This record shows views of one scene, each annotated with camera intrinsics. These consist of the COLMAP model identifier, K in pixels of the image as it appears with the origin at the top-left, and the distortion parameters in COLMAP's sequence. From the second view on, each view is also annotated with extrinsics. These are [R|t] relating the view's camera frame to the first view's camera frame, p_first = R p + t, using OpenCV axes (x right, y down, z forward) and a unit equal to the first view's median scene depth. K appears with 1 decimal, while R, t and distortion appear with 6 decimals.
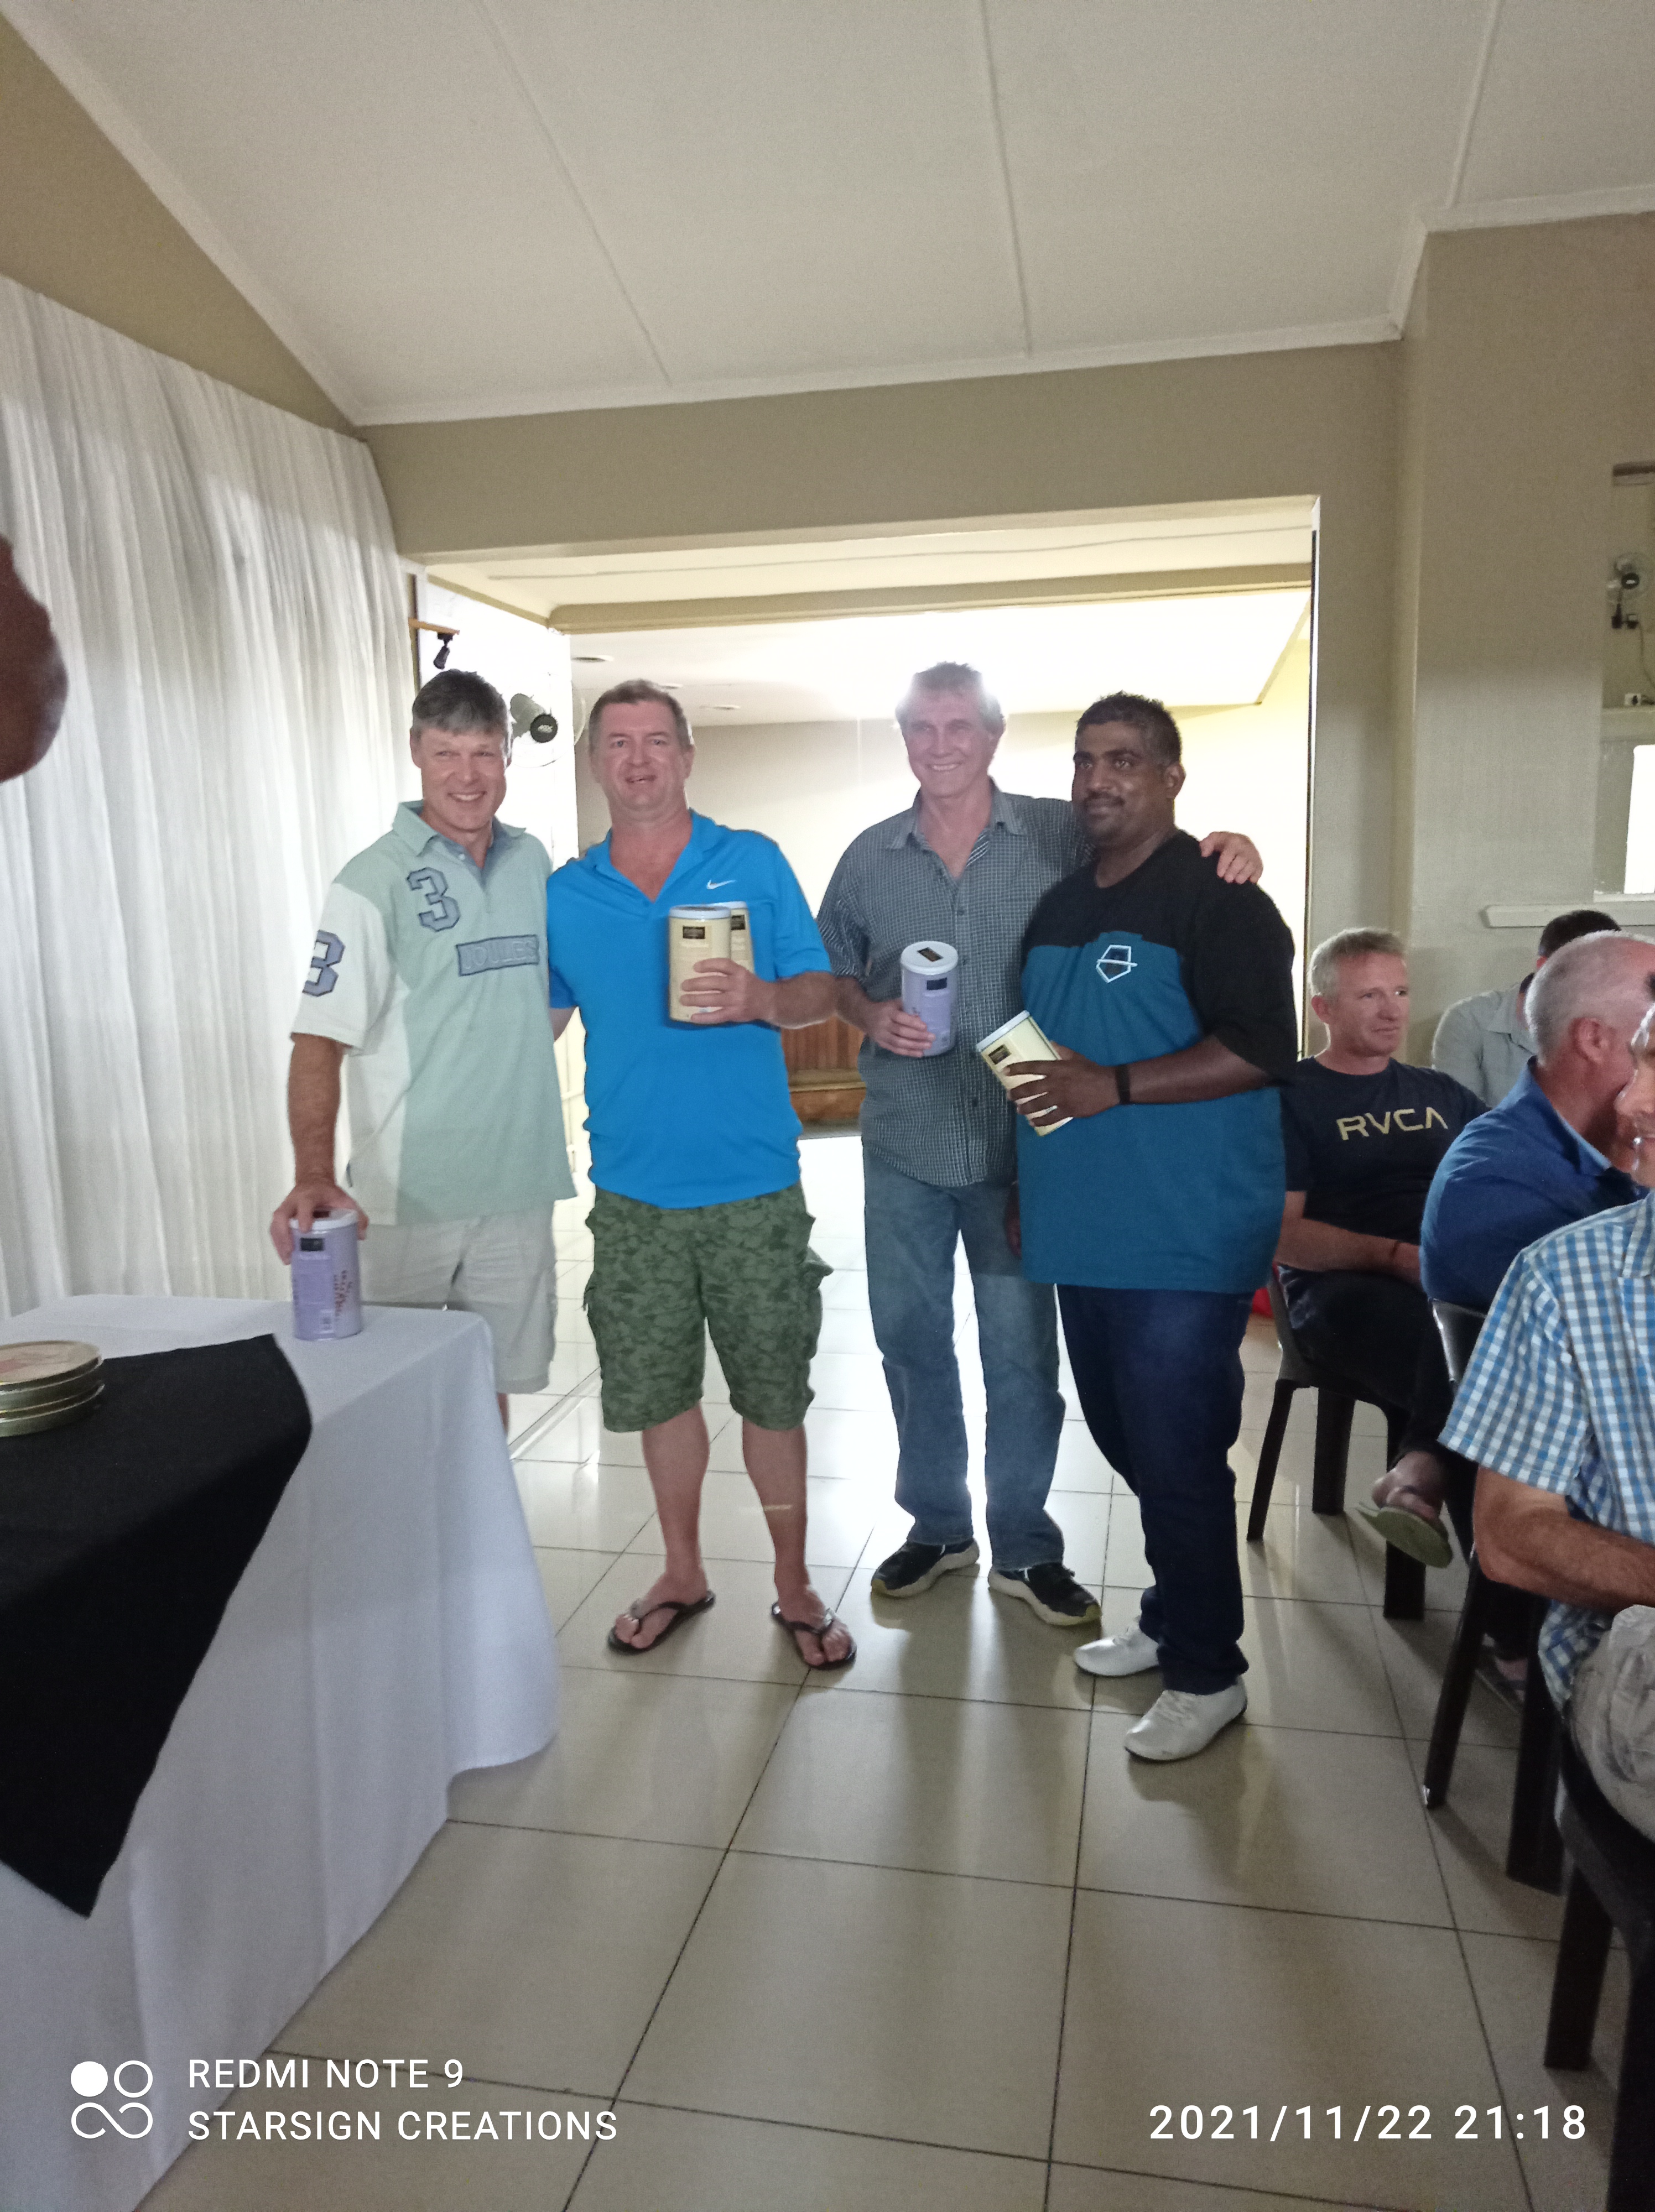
lens RADIAL K [[1611.2, 0, 827.5], [0, 1611.2, 1106.0], [0, 0, 1]] dist [0.053693, -0.049686]
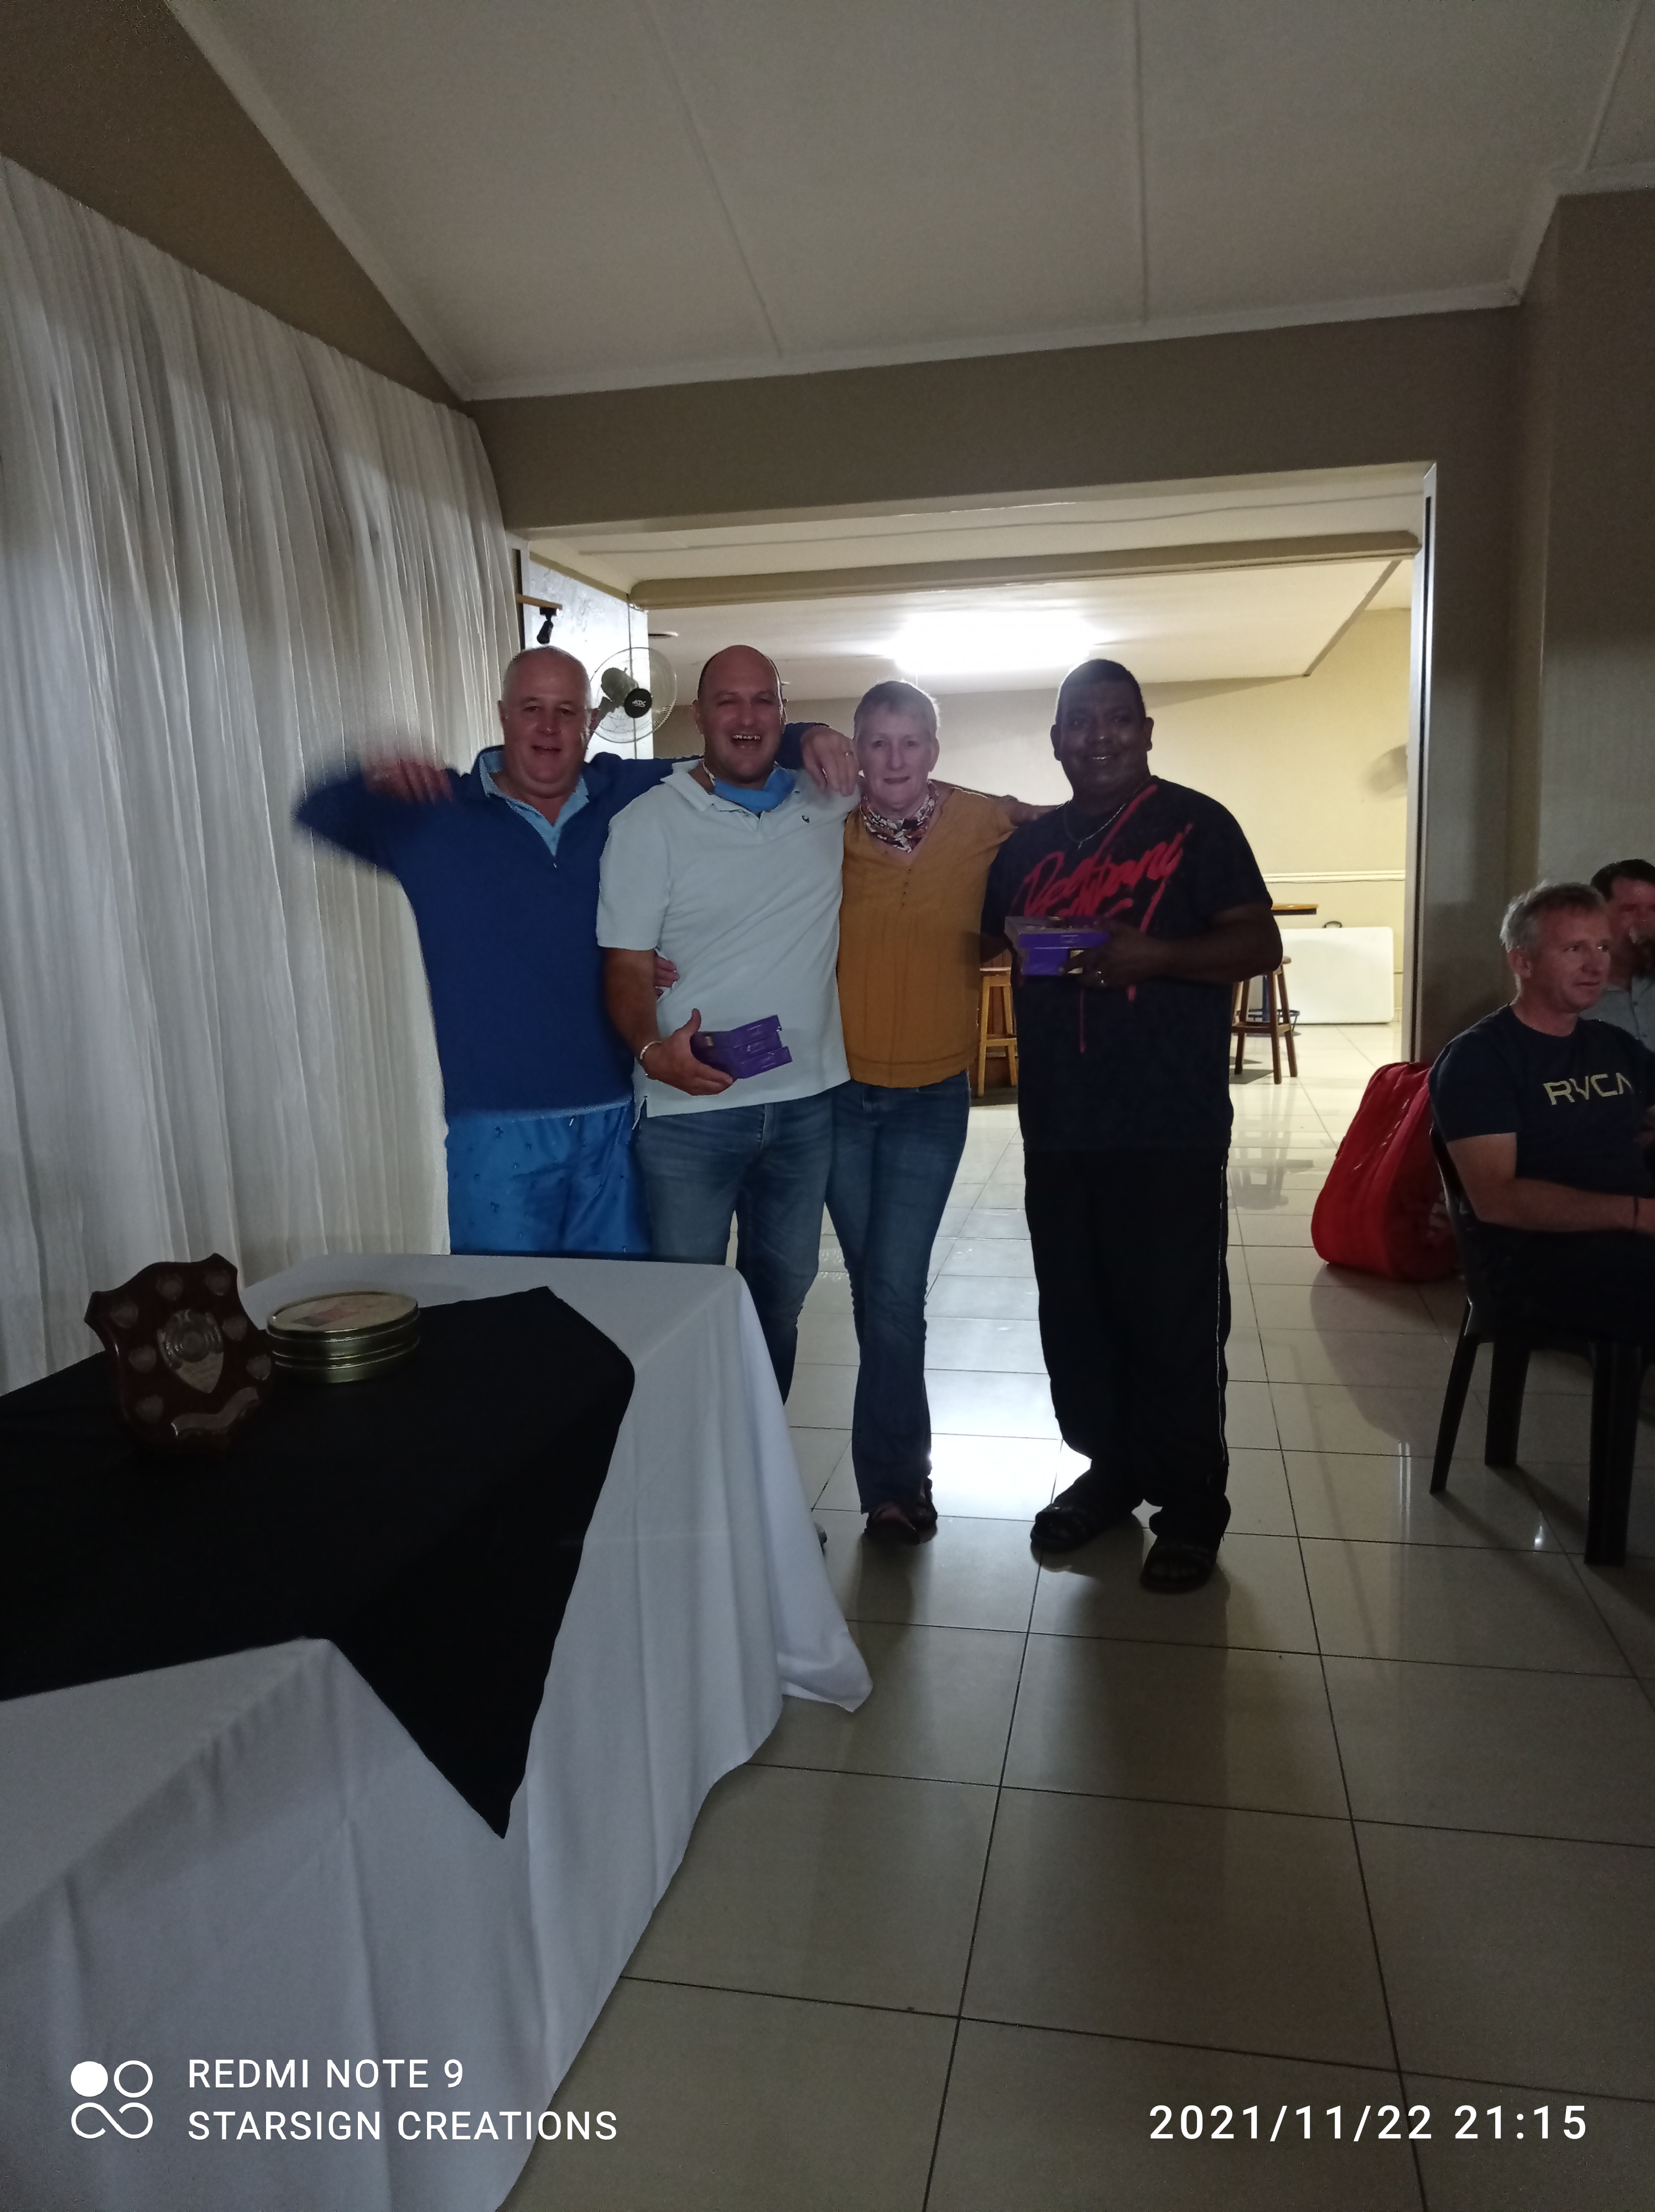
lens RADIAL K [[1611.2, 0, 827.5], [0, 1611.2, 1106.0], [0, 0, 1]] dist [0.053693, -0.049686]
pose [[0.999972, -0.006987, -0.002698, -0.099341], [0.007020, 0.999901, 0.012163, 0.009284], [0.002613, -0.012181, 0.999922, -0.012378]]
